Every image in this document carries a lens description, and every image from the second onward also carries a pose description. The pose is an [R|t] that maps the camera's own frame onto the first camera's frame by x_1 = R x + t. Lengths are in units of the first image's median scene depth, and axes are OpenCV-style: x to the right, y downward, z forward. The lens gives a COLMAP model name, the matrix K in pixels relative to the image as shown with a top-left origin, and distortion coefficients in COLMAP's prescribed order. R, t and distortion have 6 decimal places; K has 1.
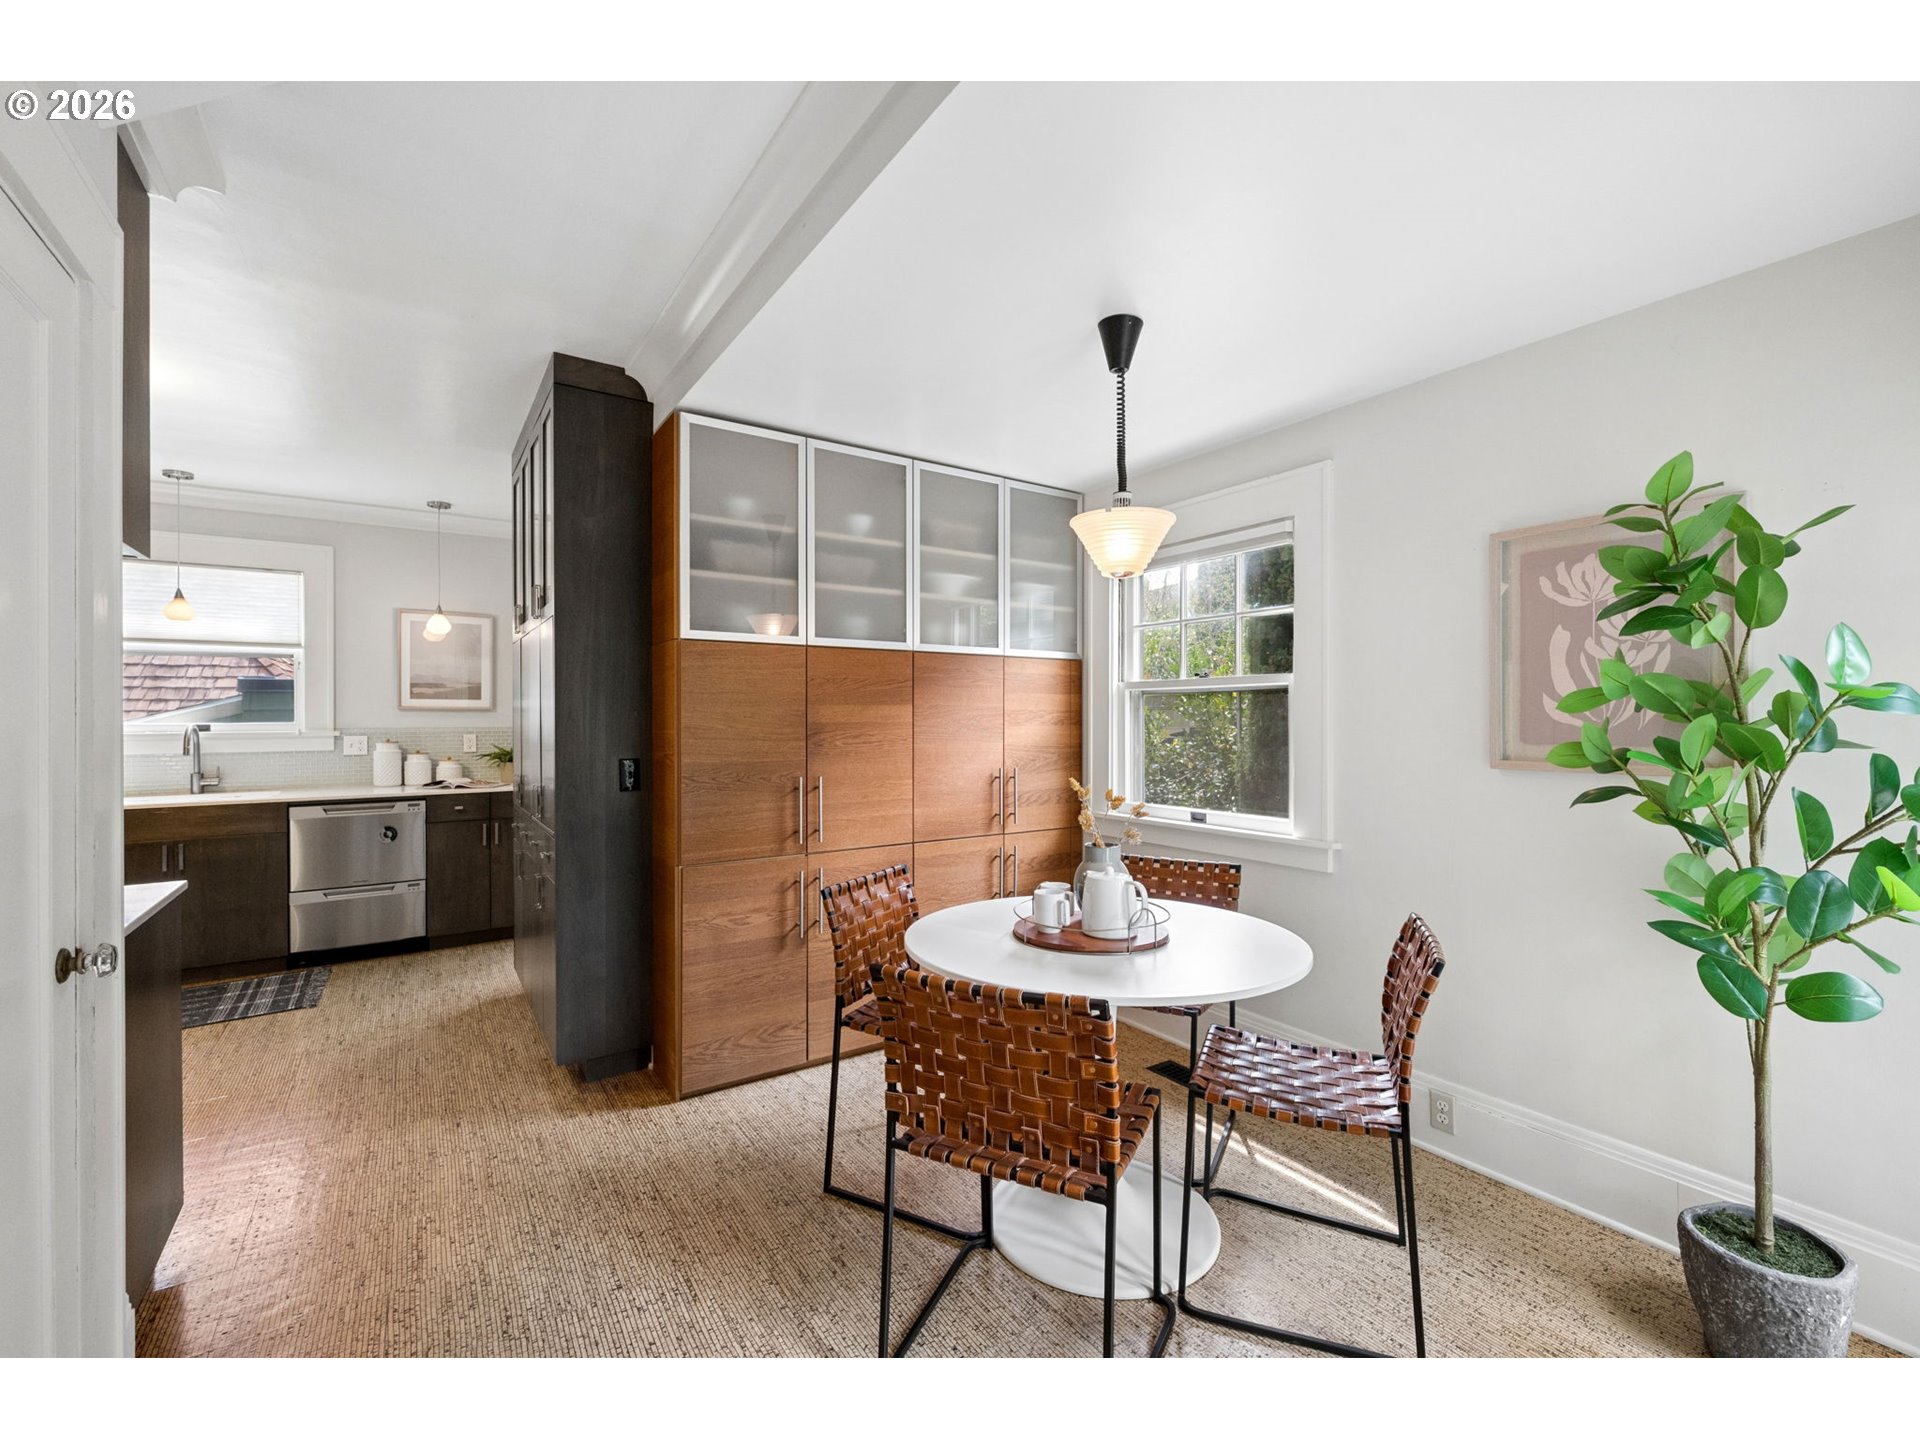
lens RADIAL K [[808.2, 0, 956.3], [0, 808.2, 723.1], [0, 0, 1]] dist [-0.001746, -0.000088]
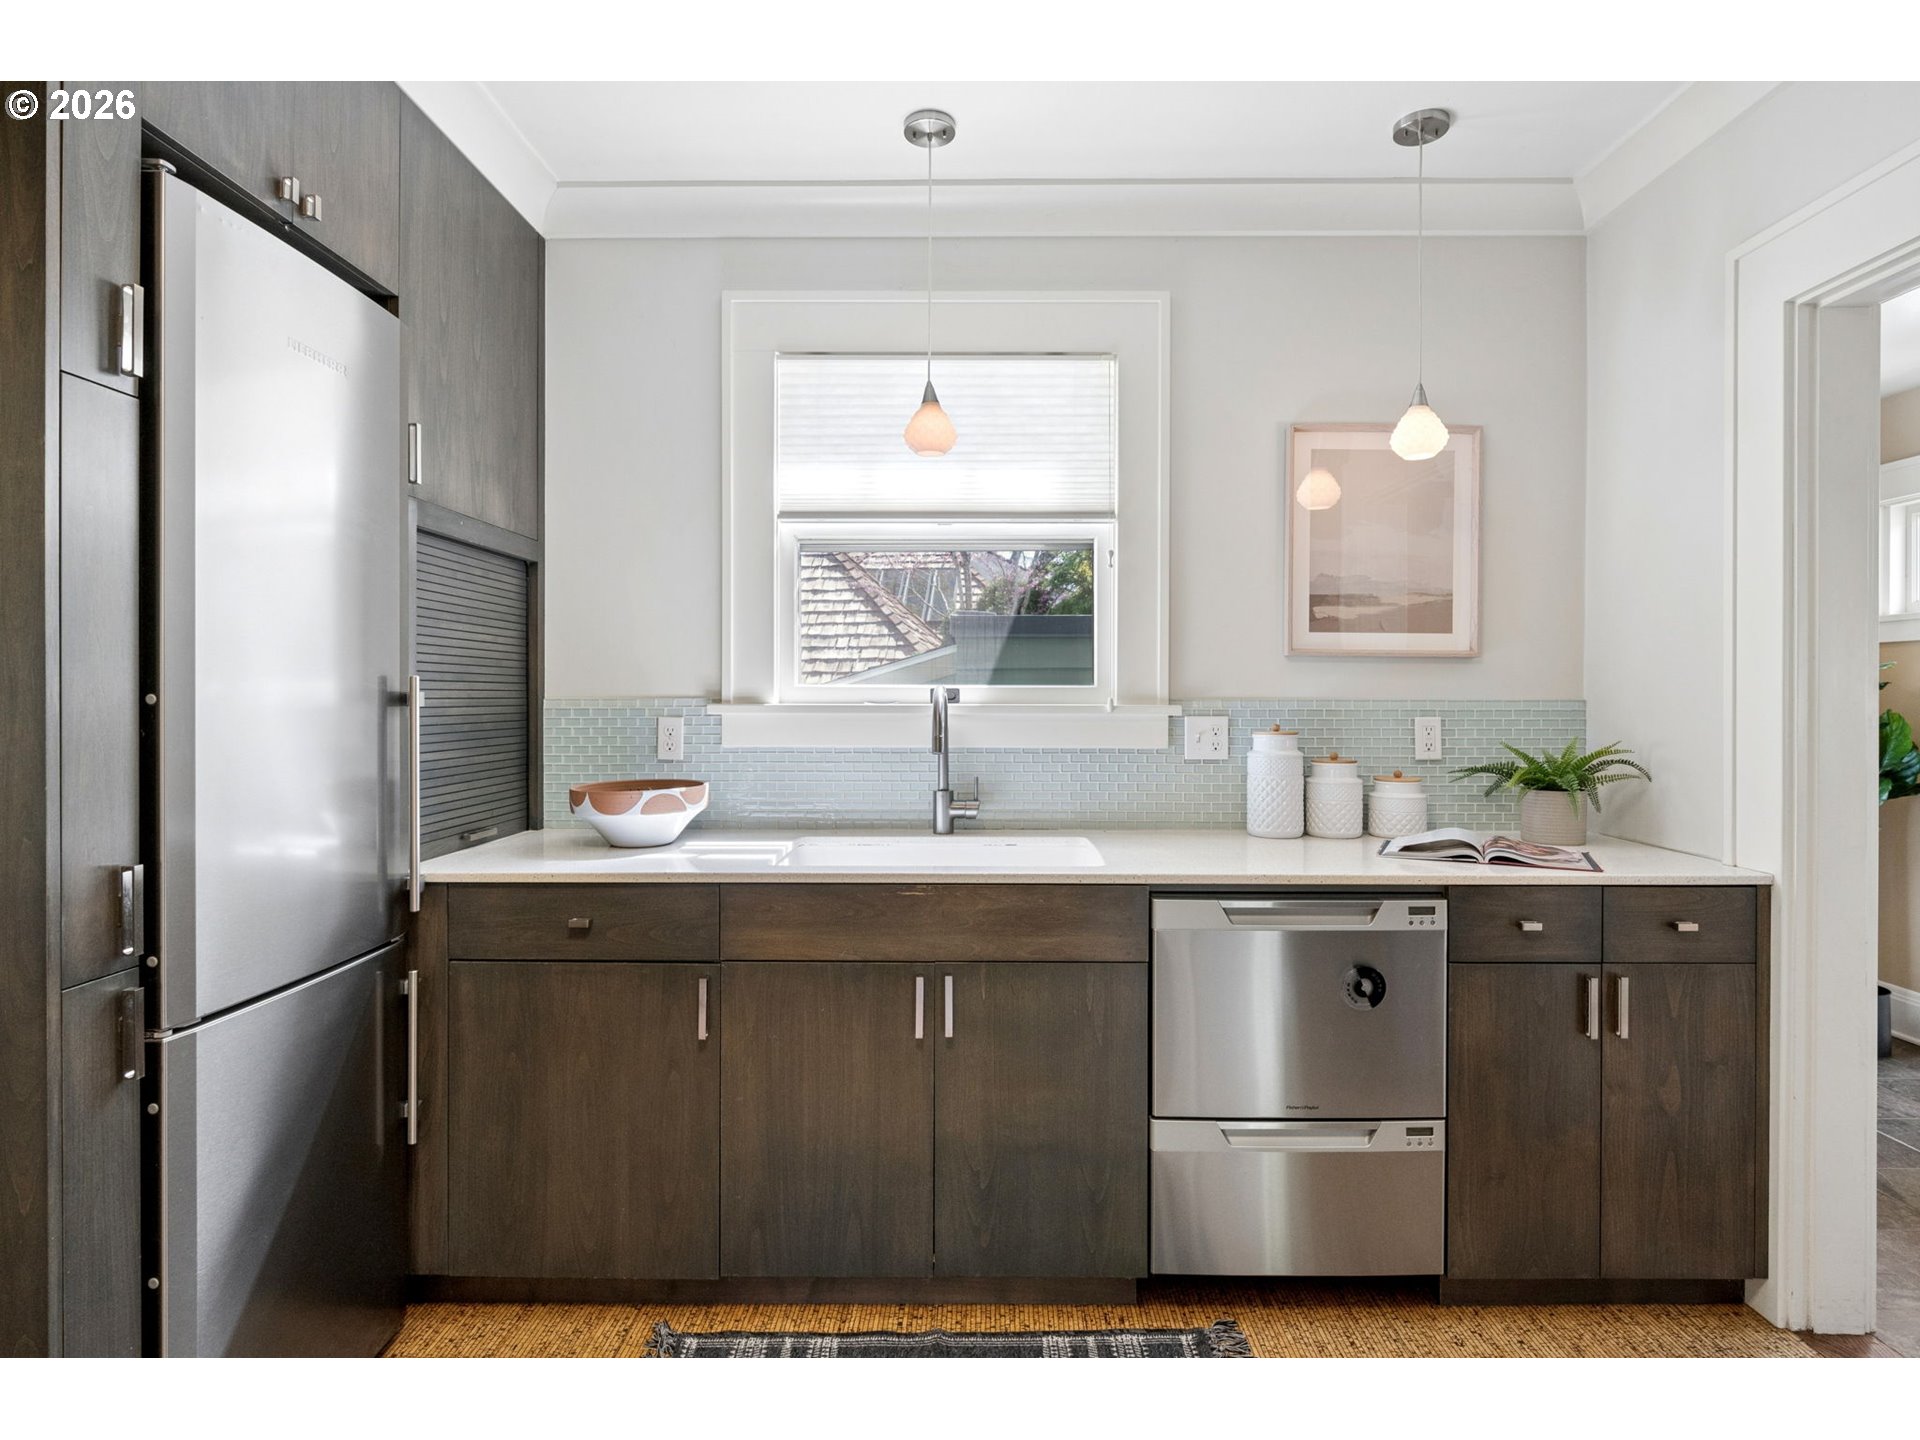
lens RADIAL K [[932.2, 0, 967.6], [0, 932.2, 711.5], [0, 0, 1]] dist [-0.003425, -0.000455]
pose [[0.827178, 0.011032, -0.561832, -0.578852], [-0.007268, 0.999934, 0.008934, 0.009663], [0.561893, -0.003307, 0.827203, 0.516375]]
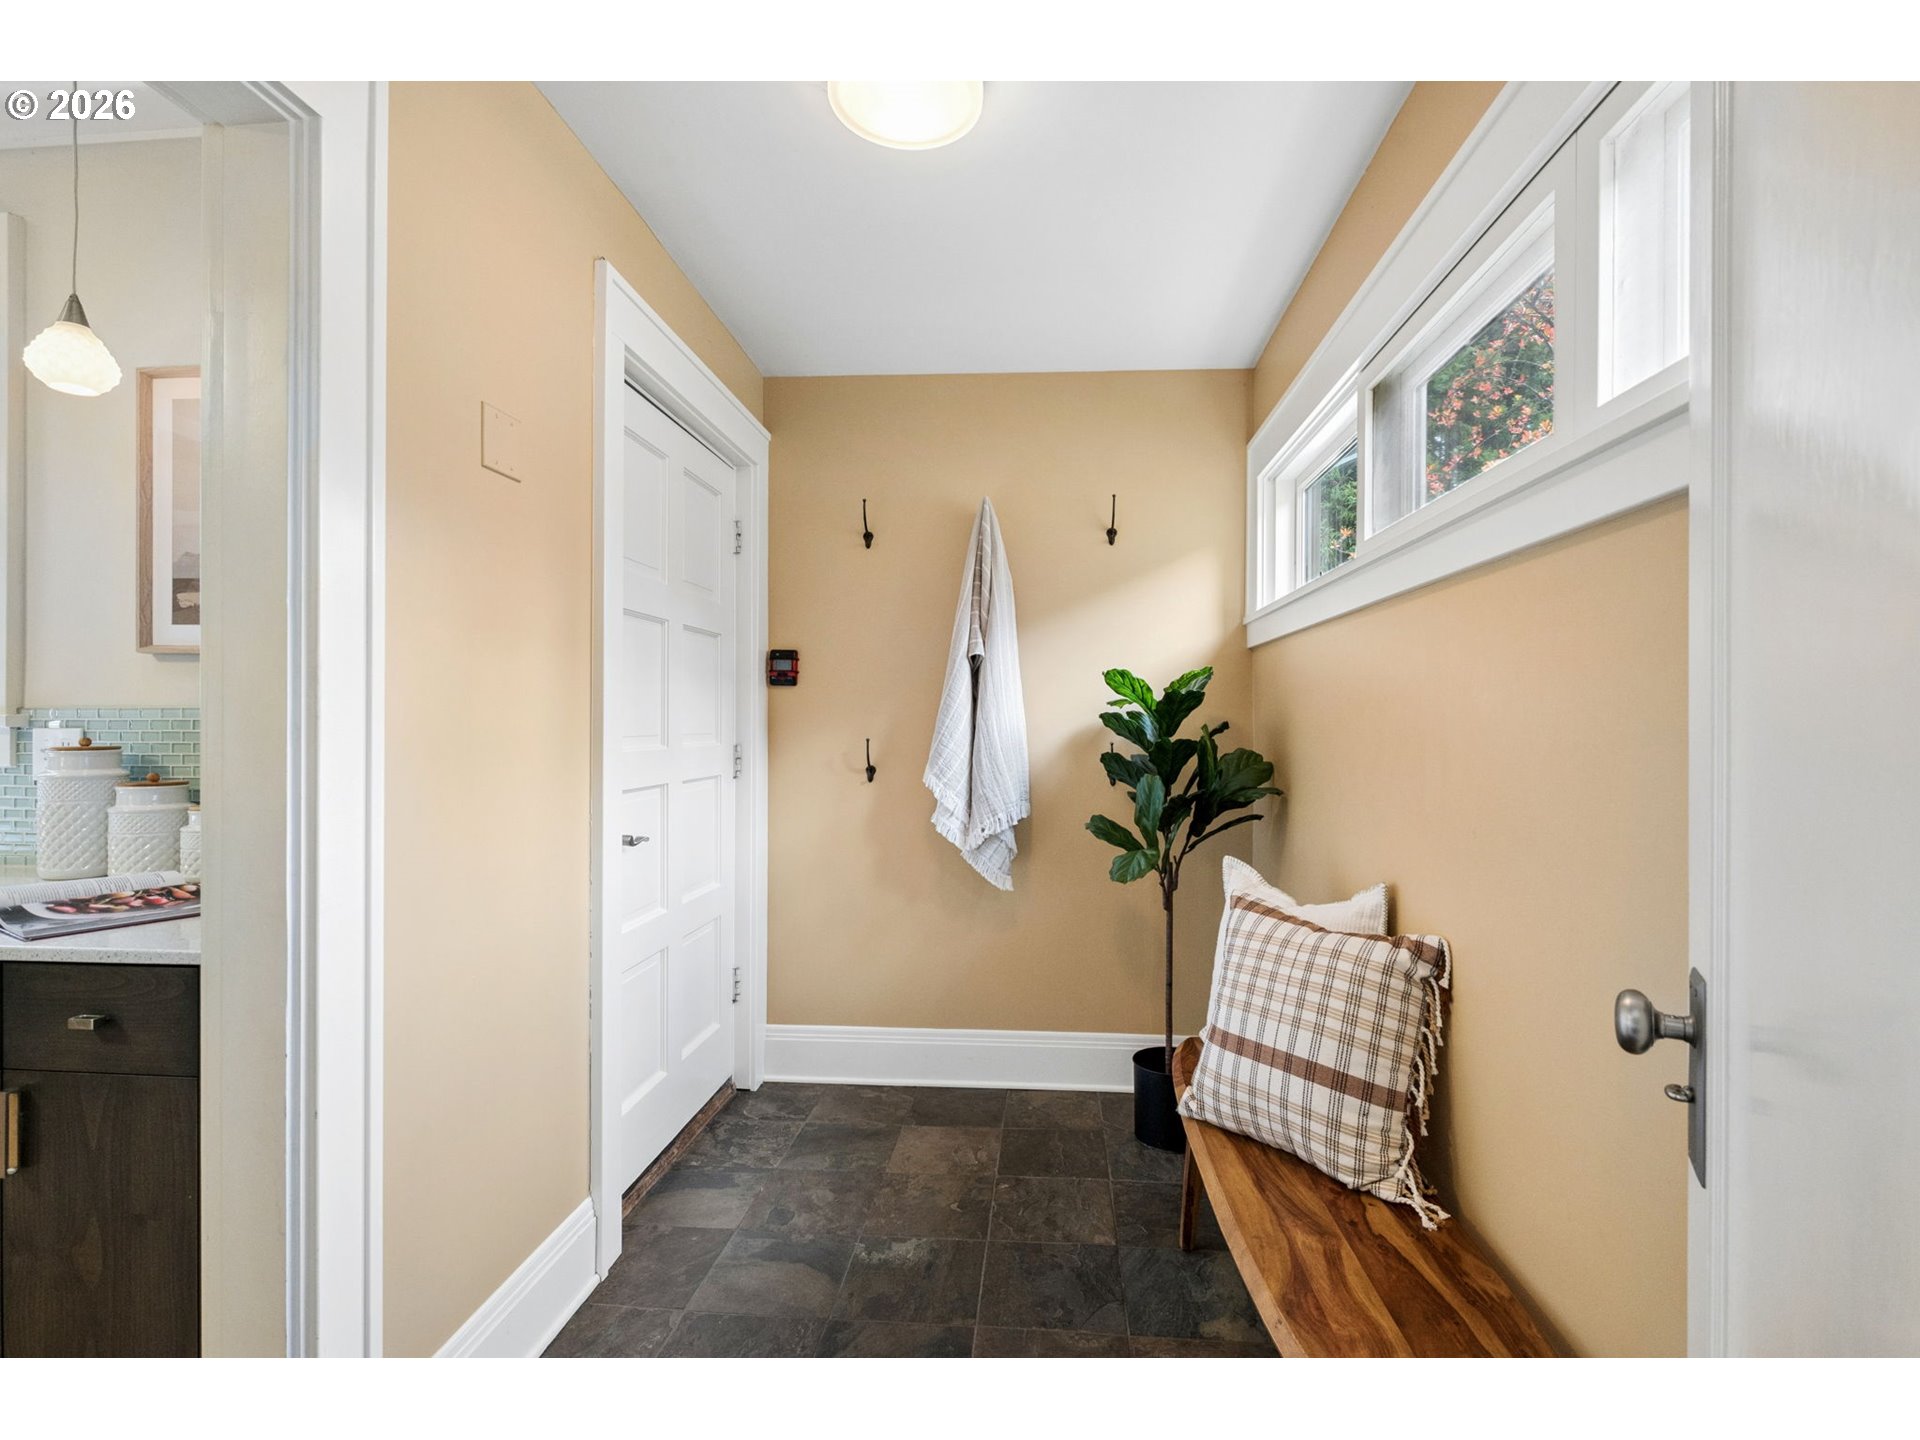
lens RADIAL K [[898.8, 0, 984.0], [0, 898.8, 714.4], [0, 0, 1]] dist [0.000289, -0.000268]
pose [[0.784912, 0.001297, -0.619605, -0.170299], [-0.009577, 0.999904, -0.010039, 0.009925], [0.619533, 0.013814, 0.784849, 0.965030]]
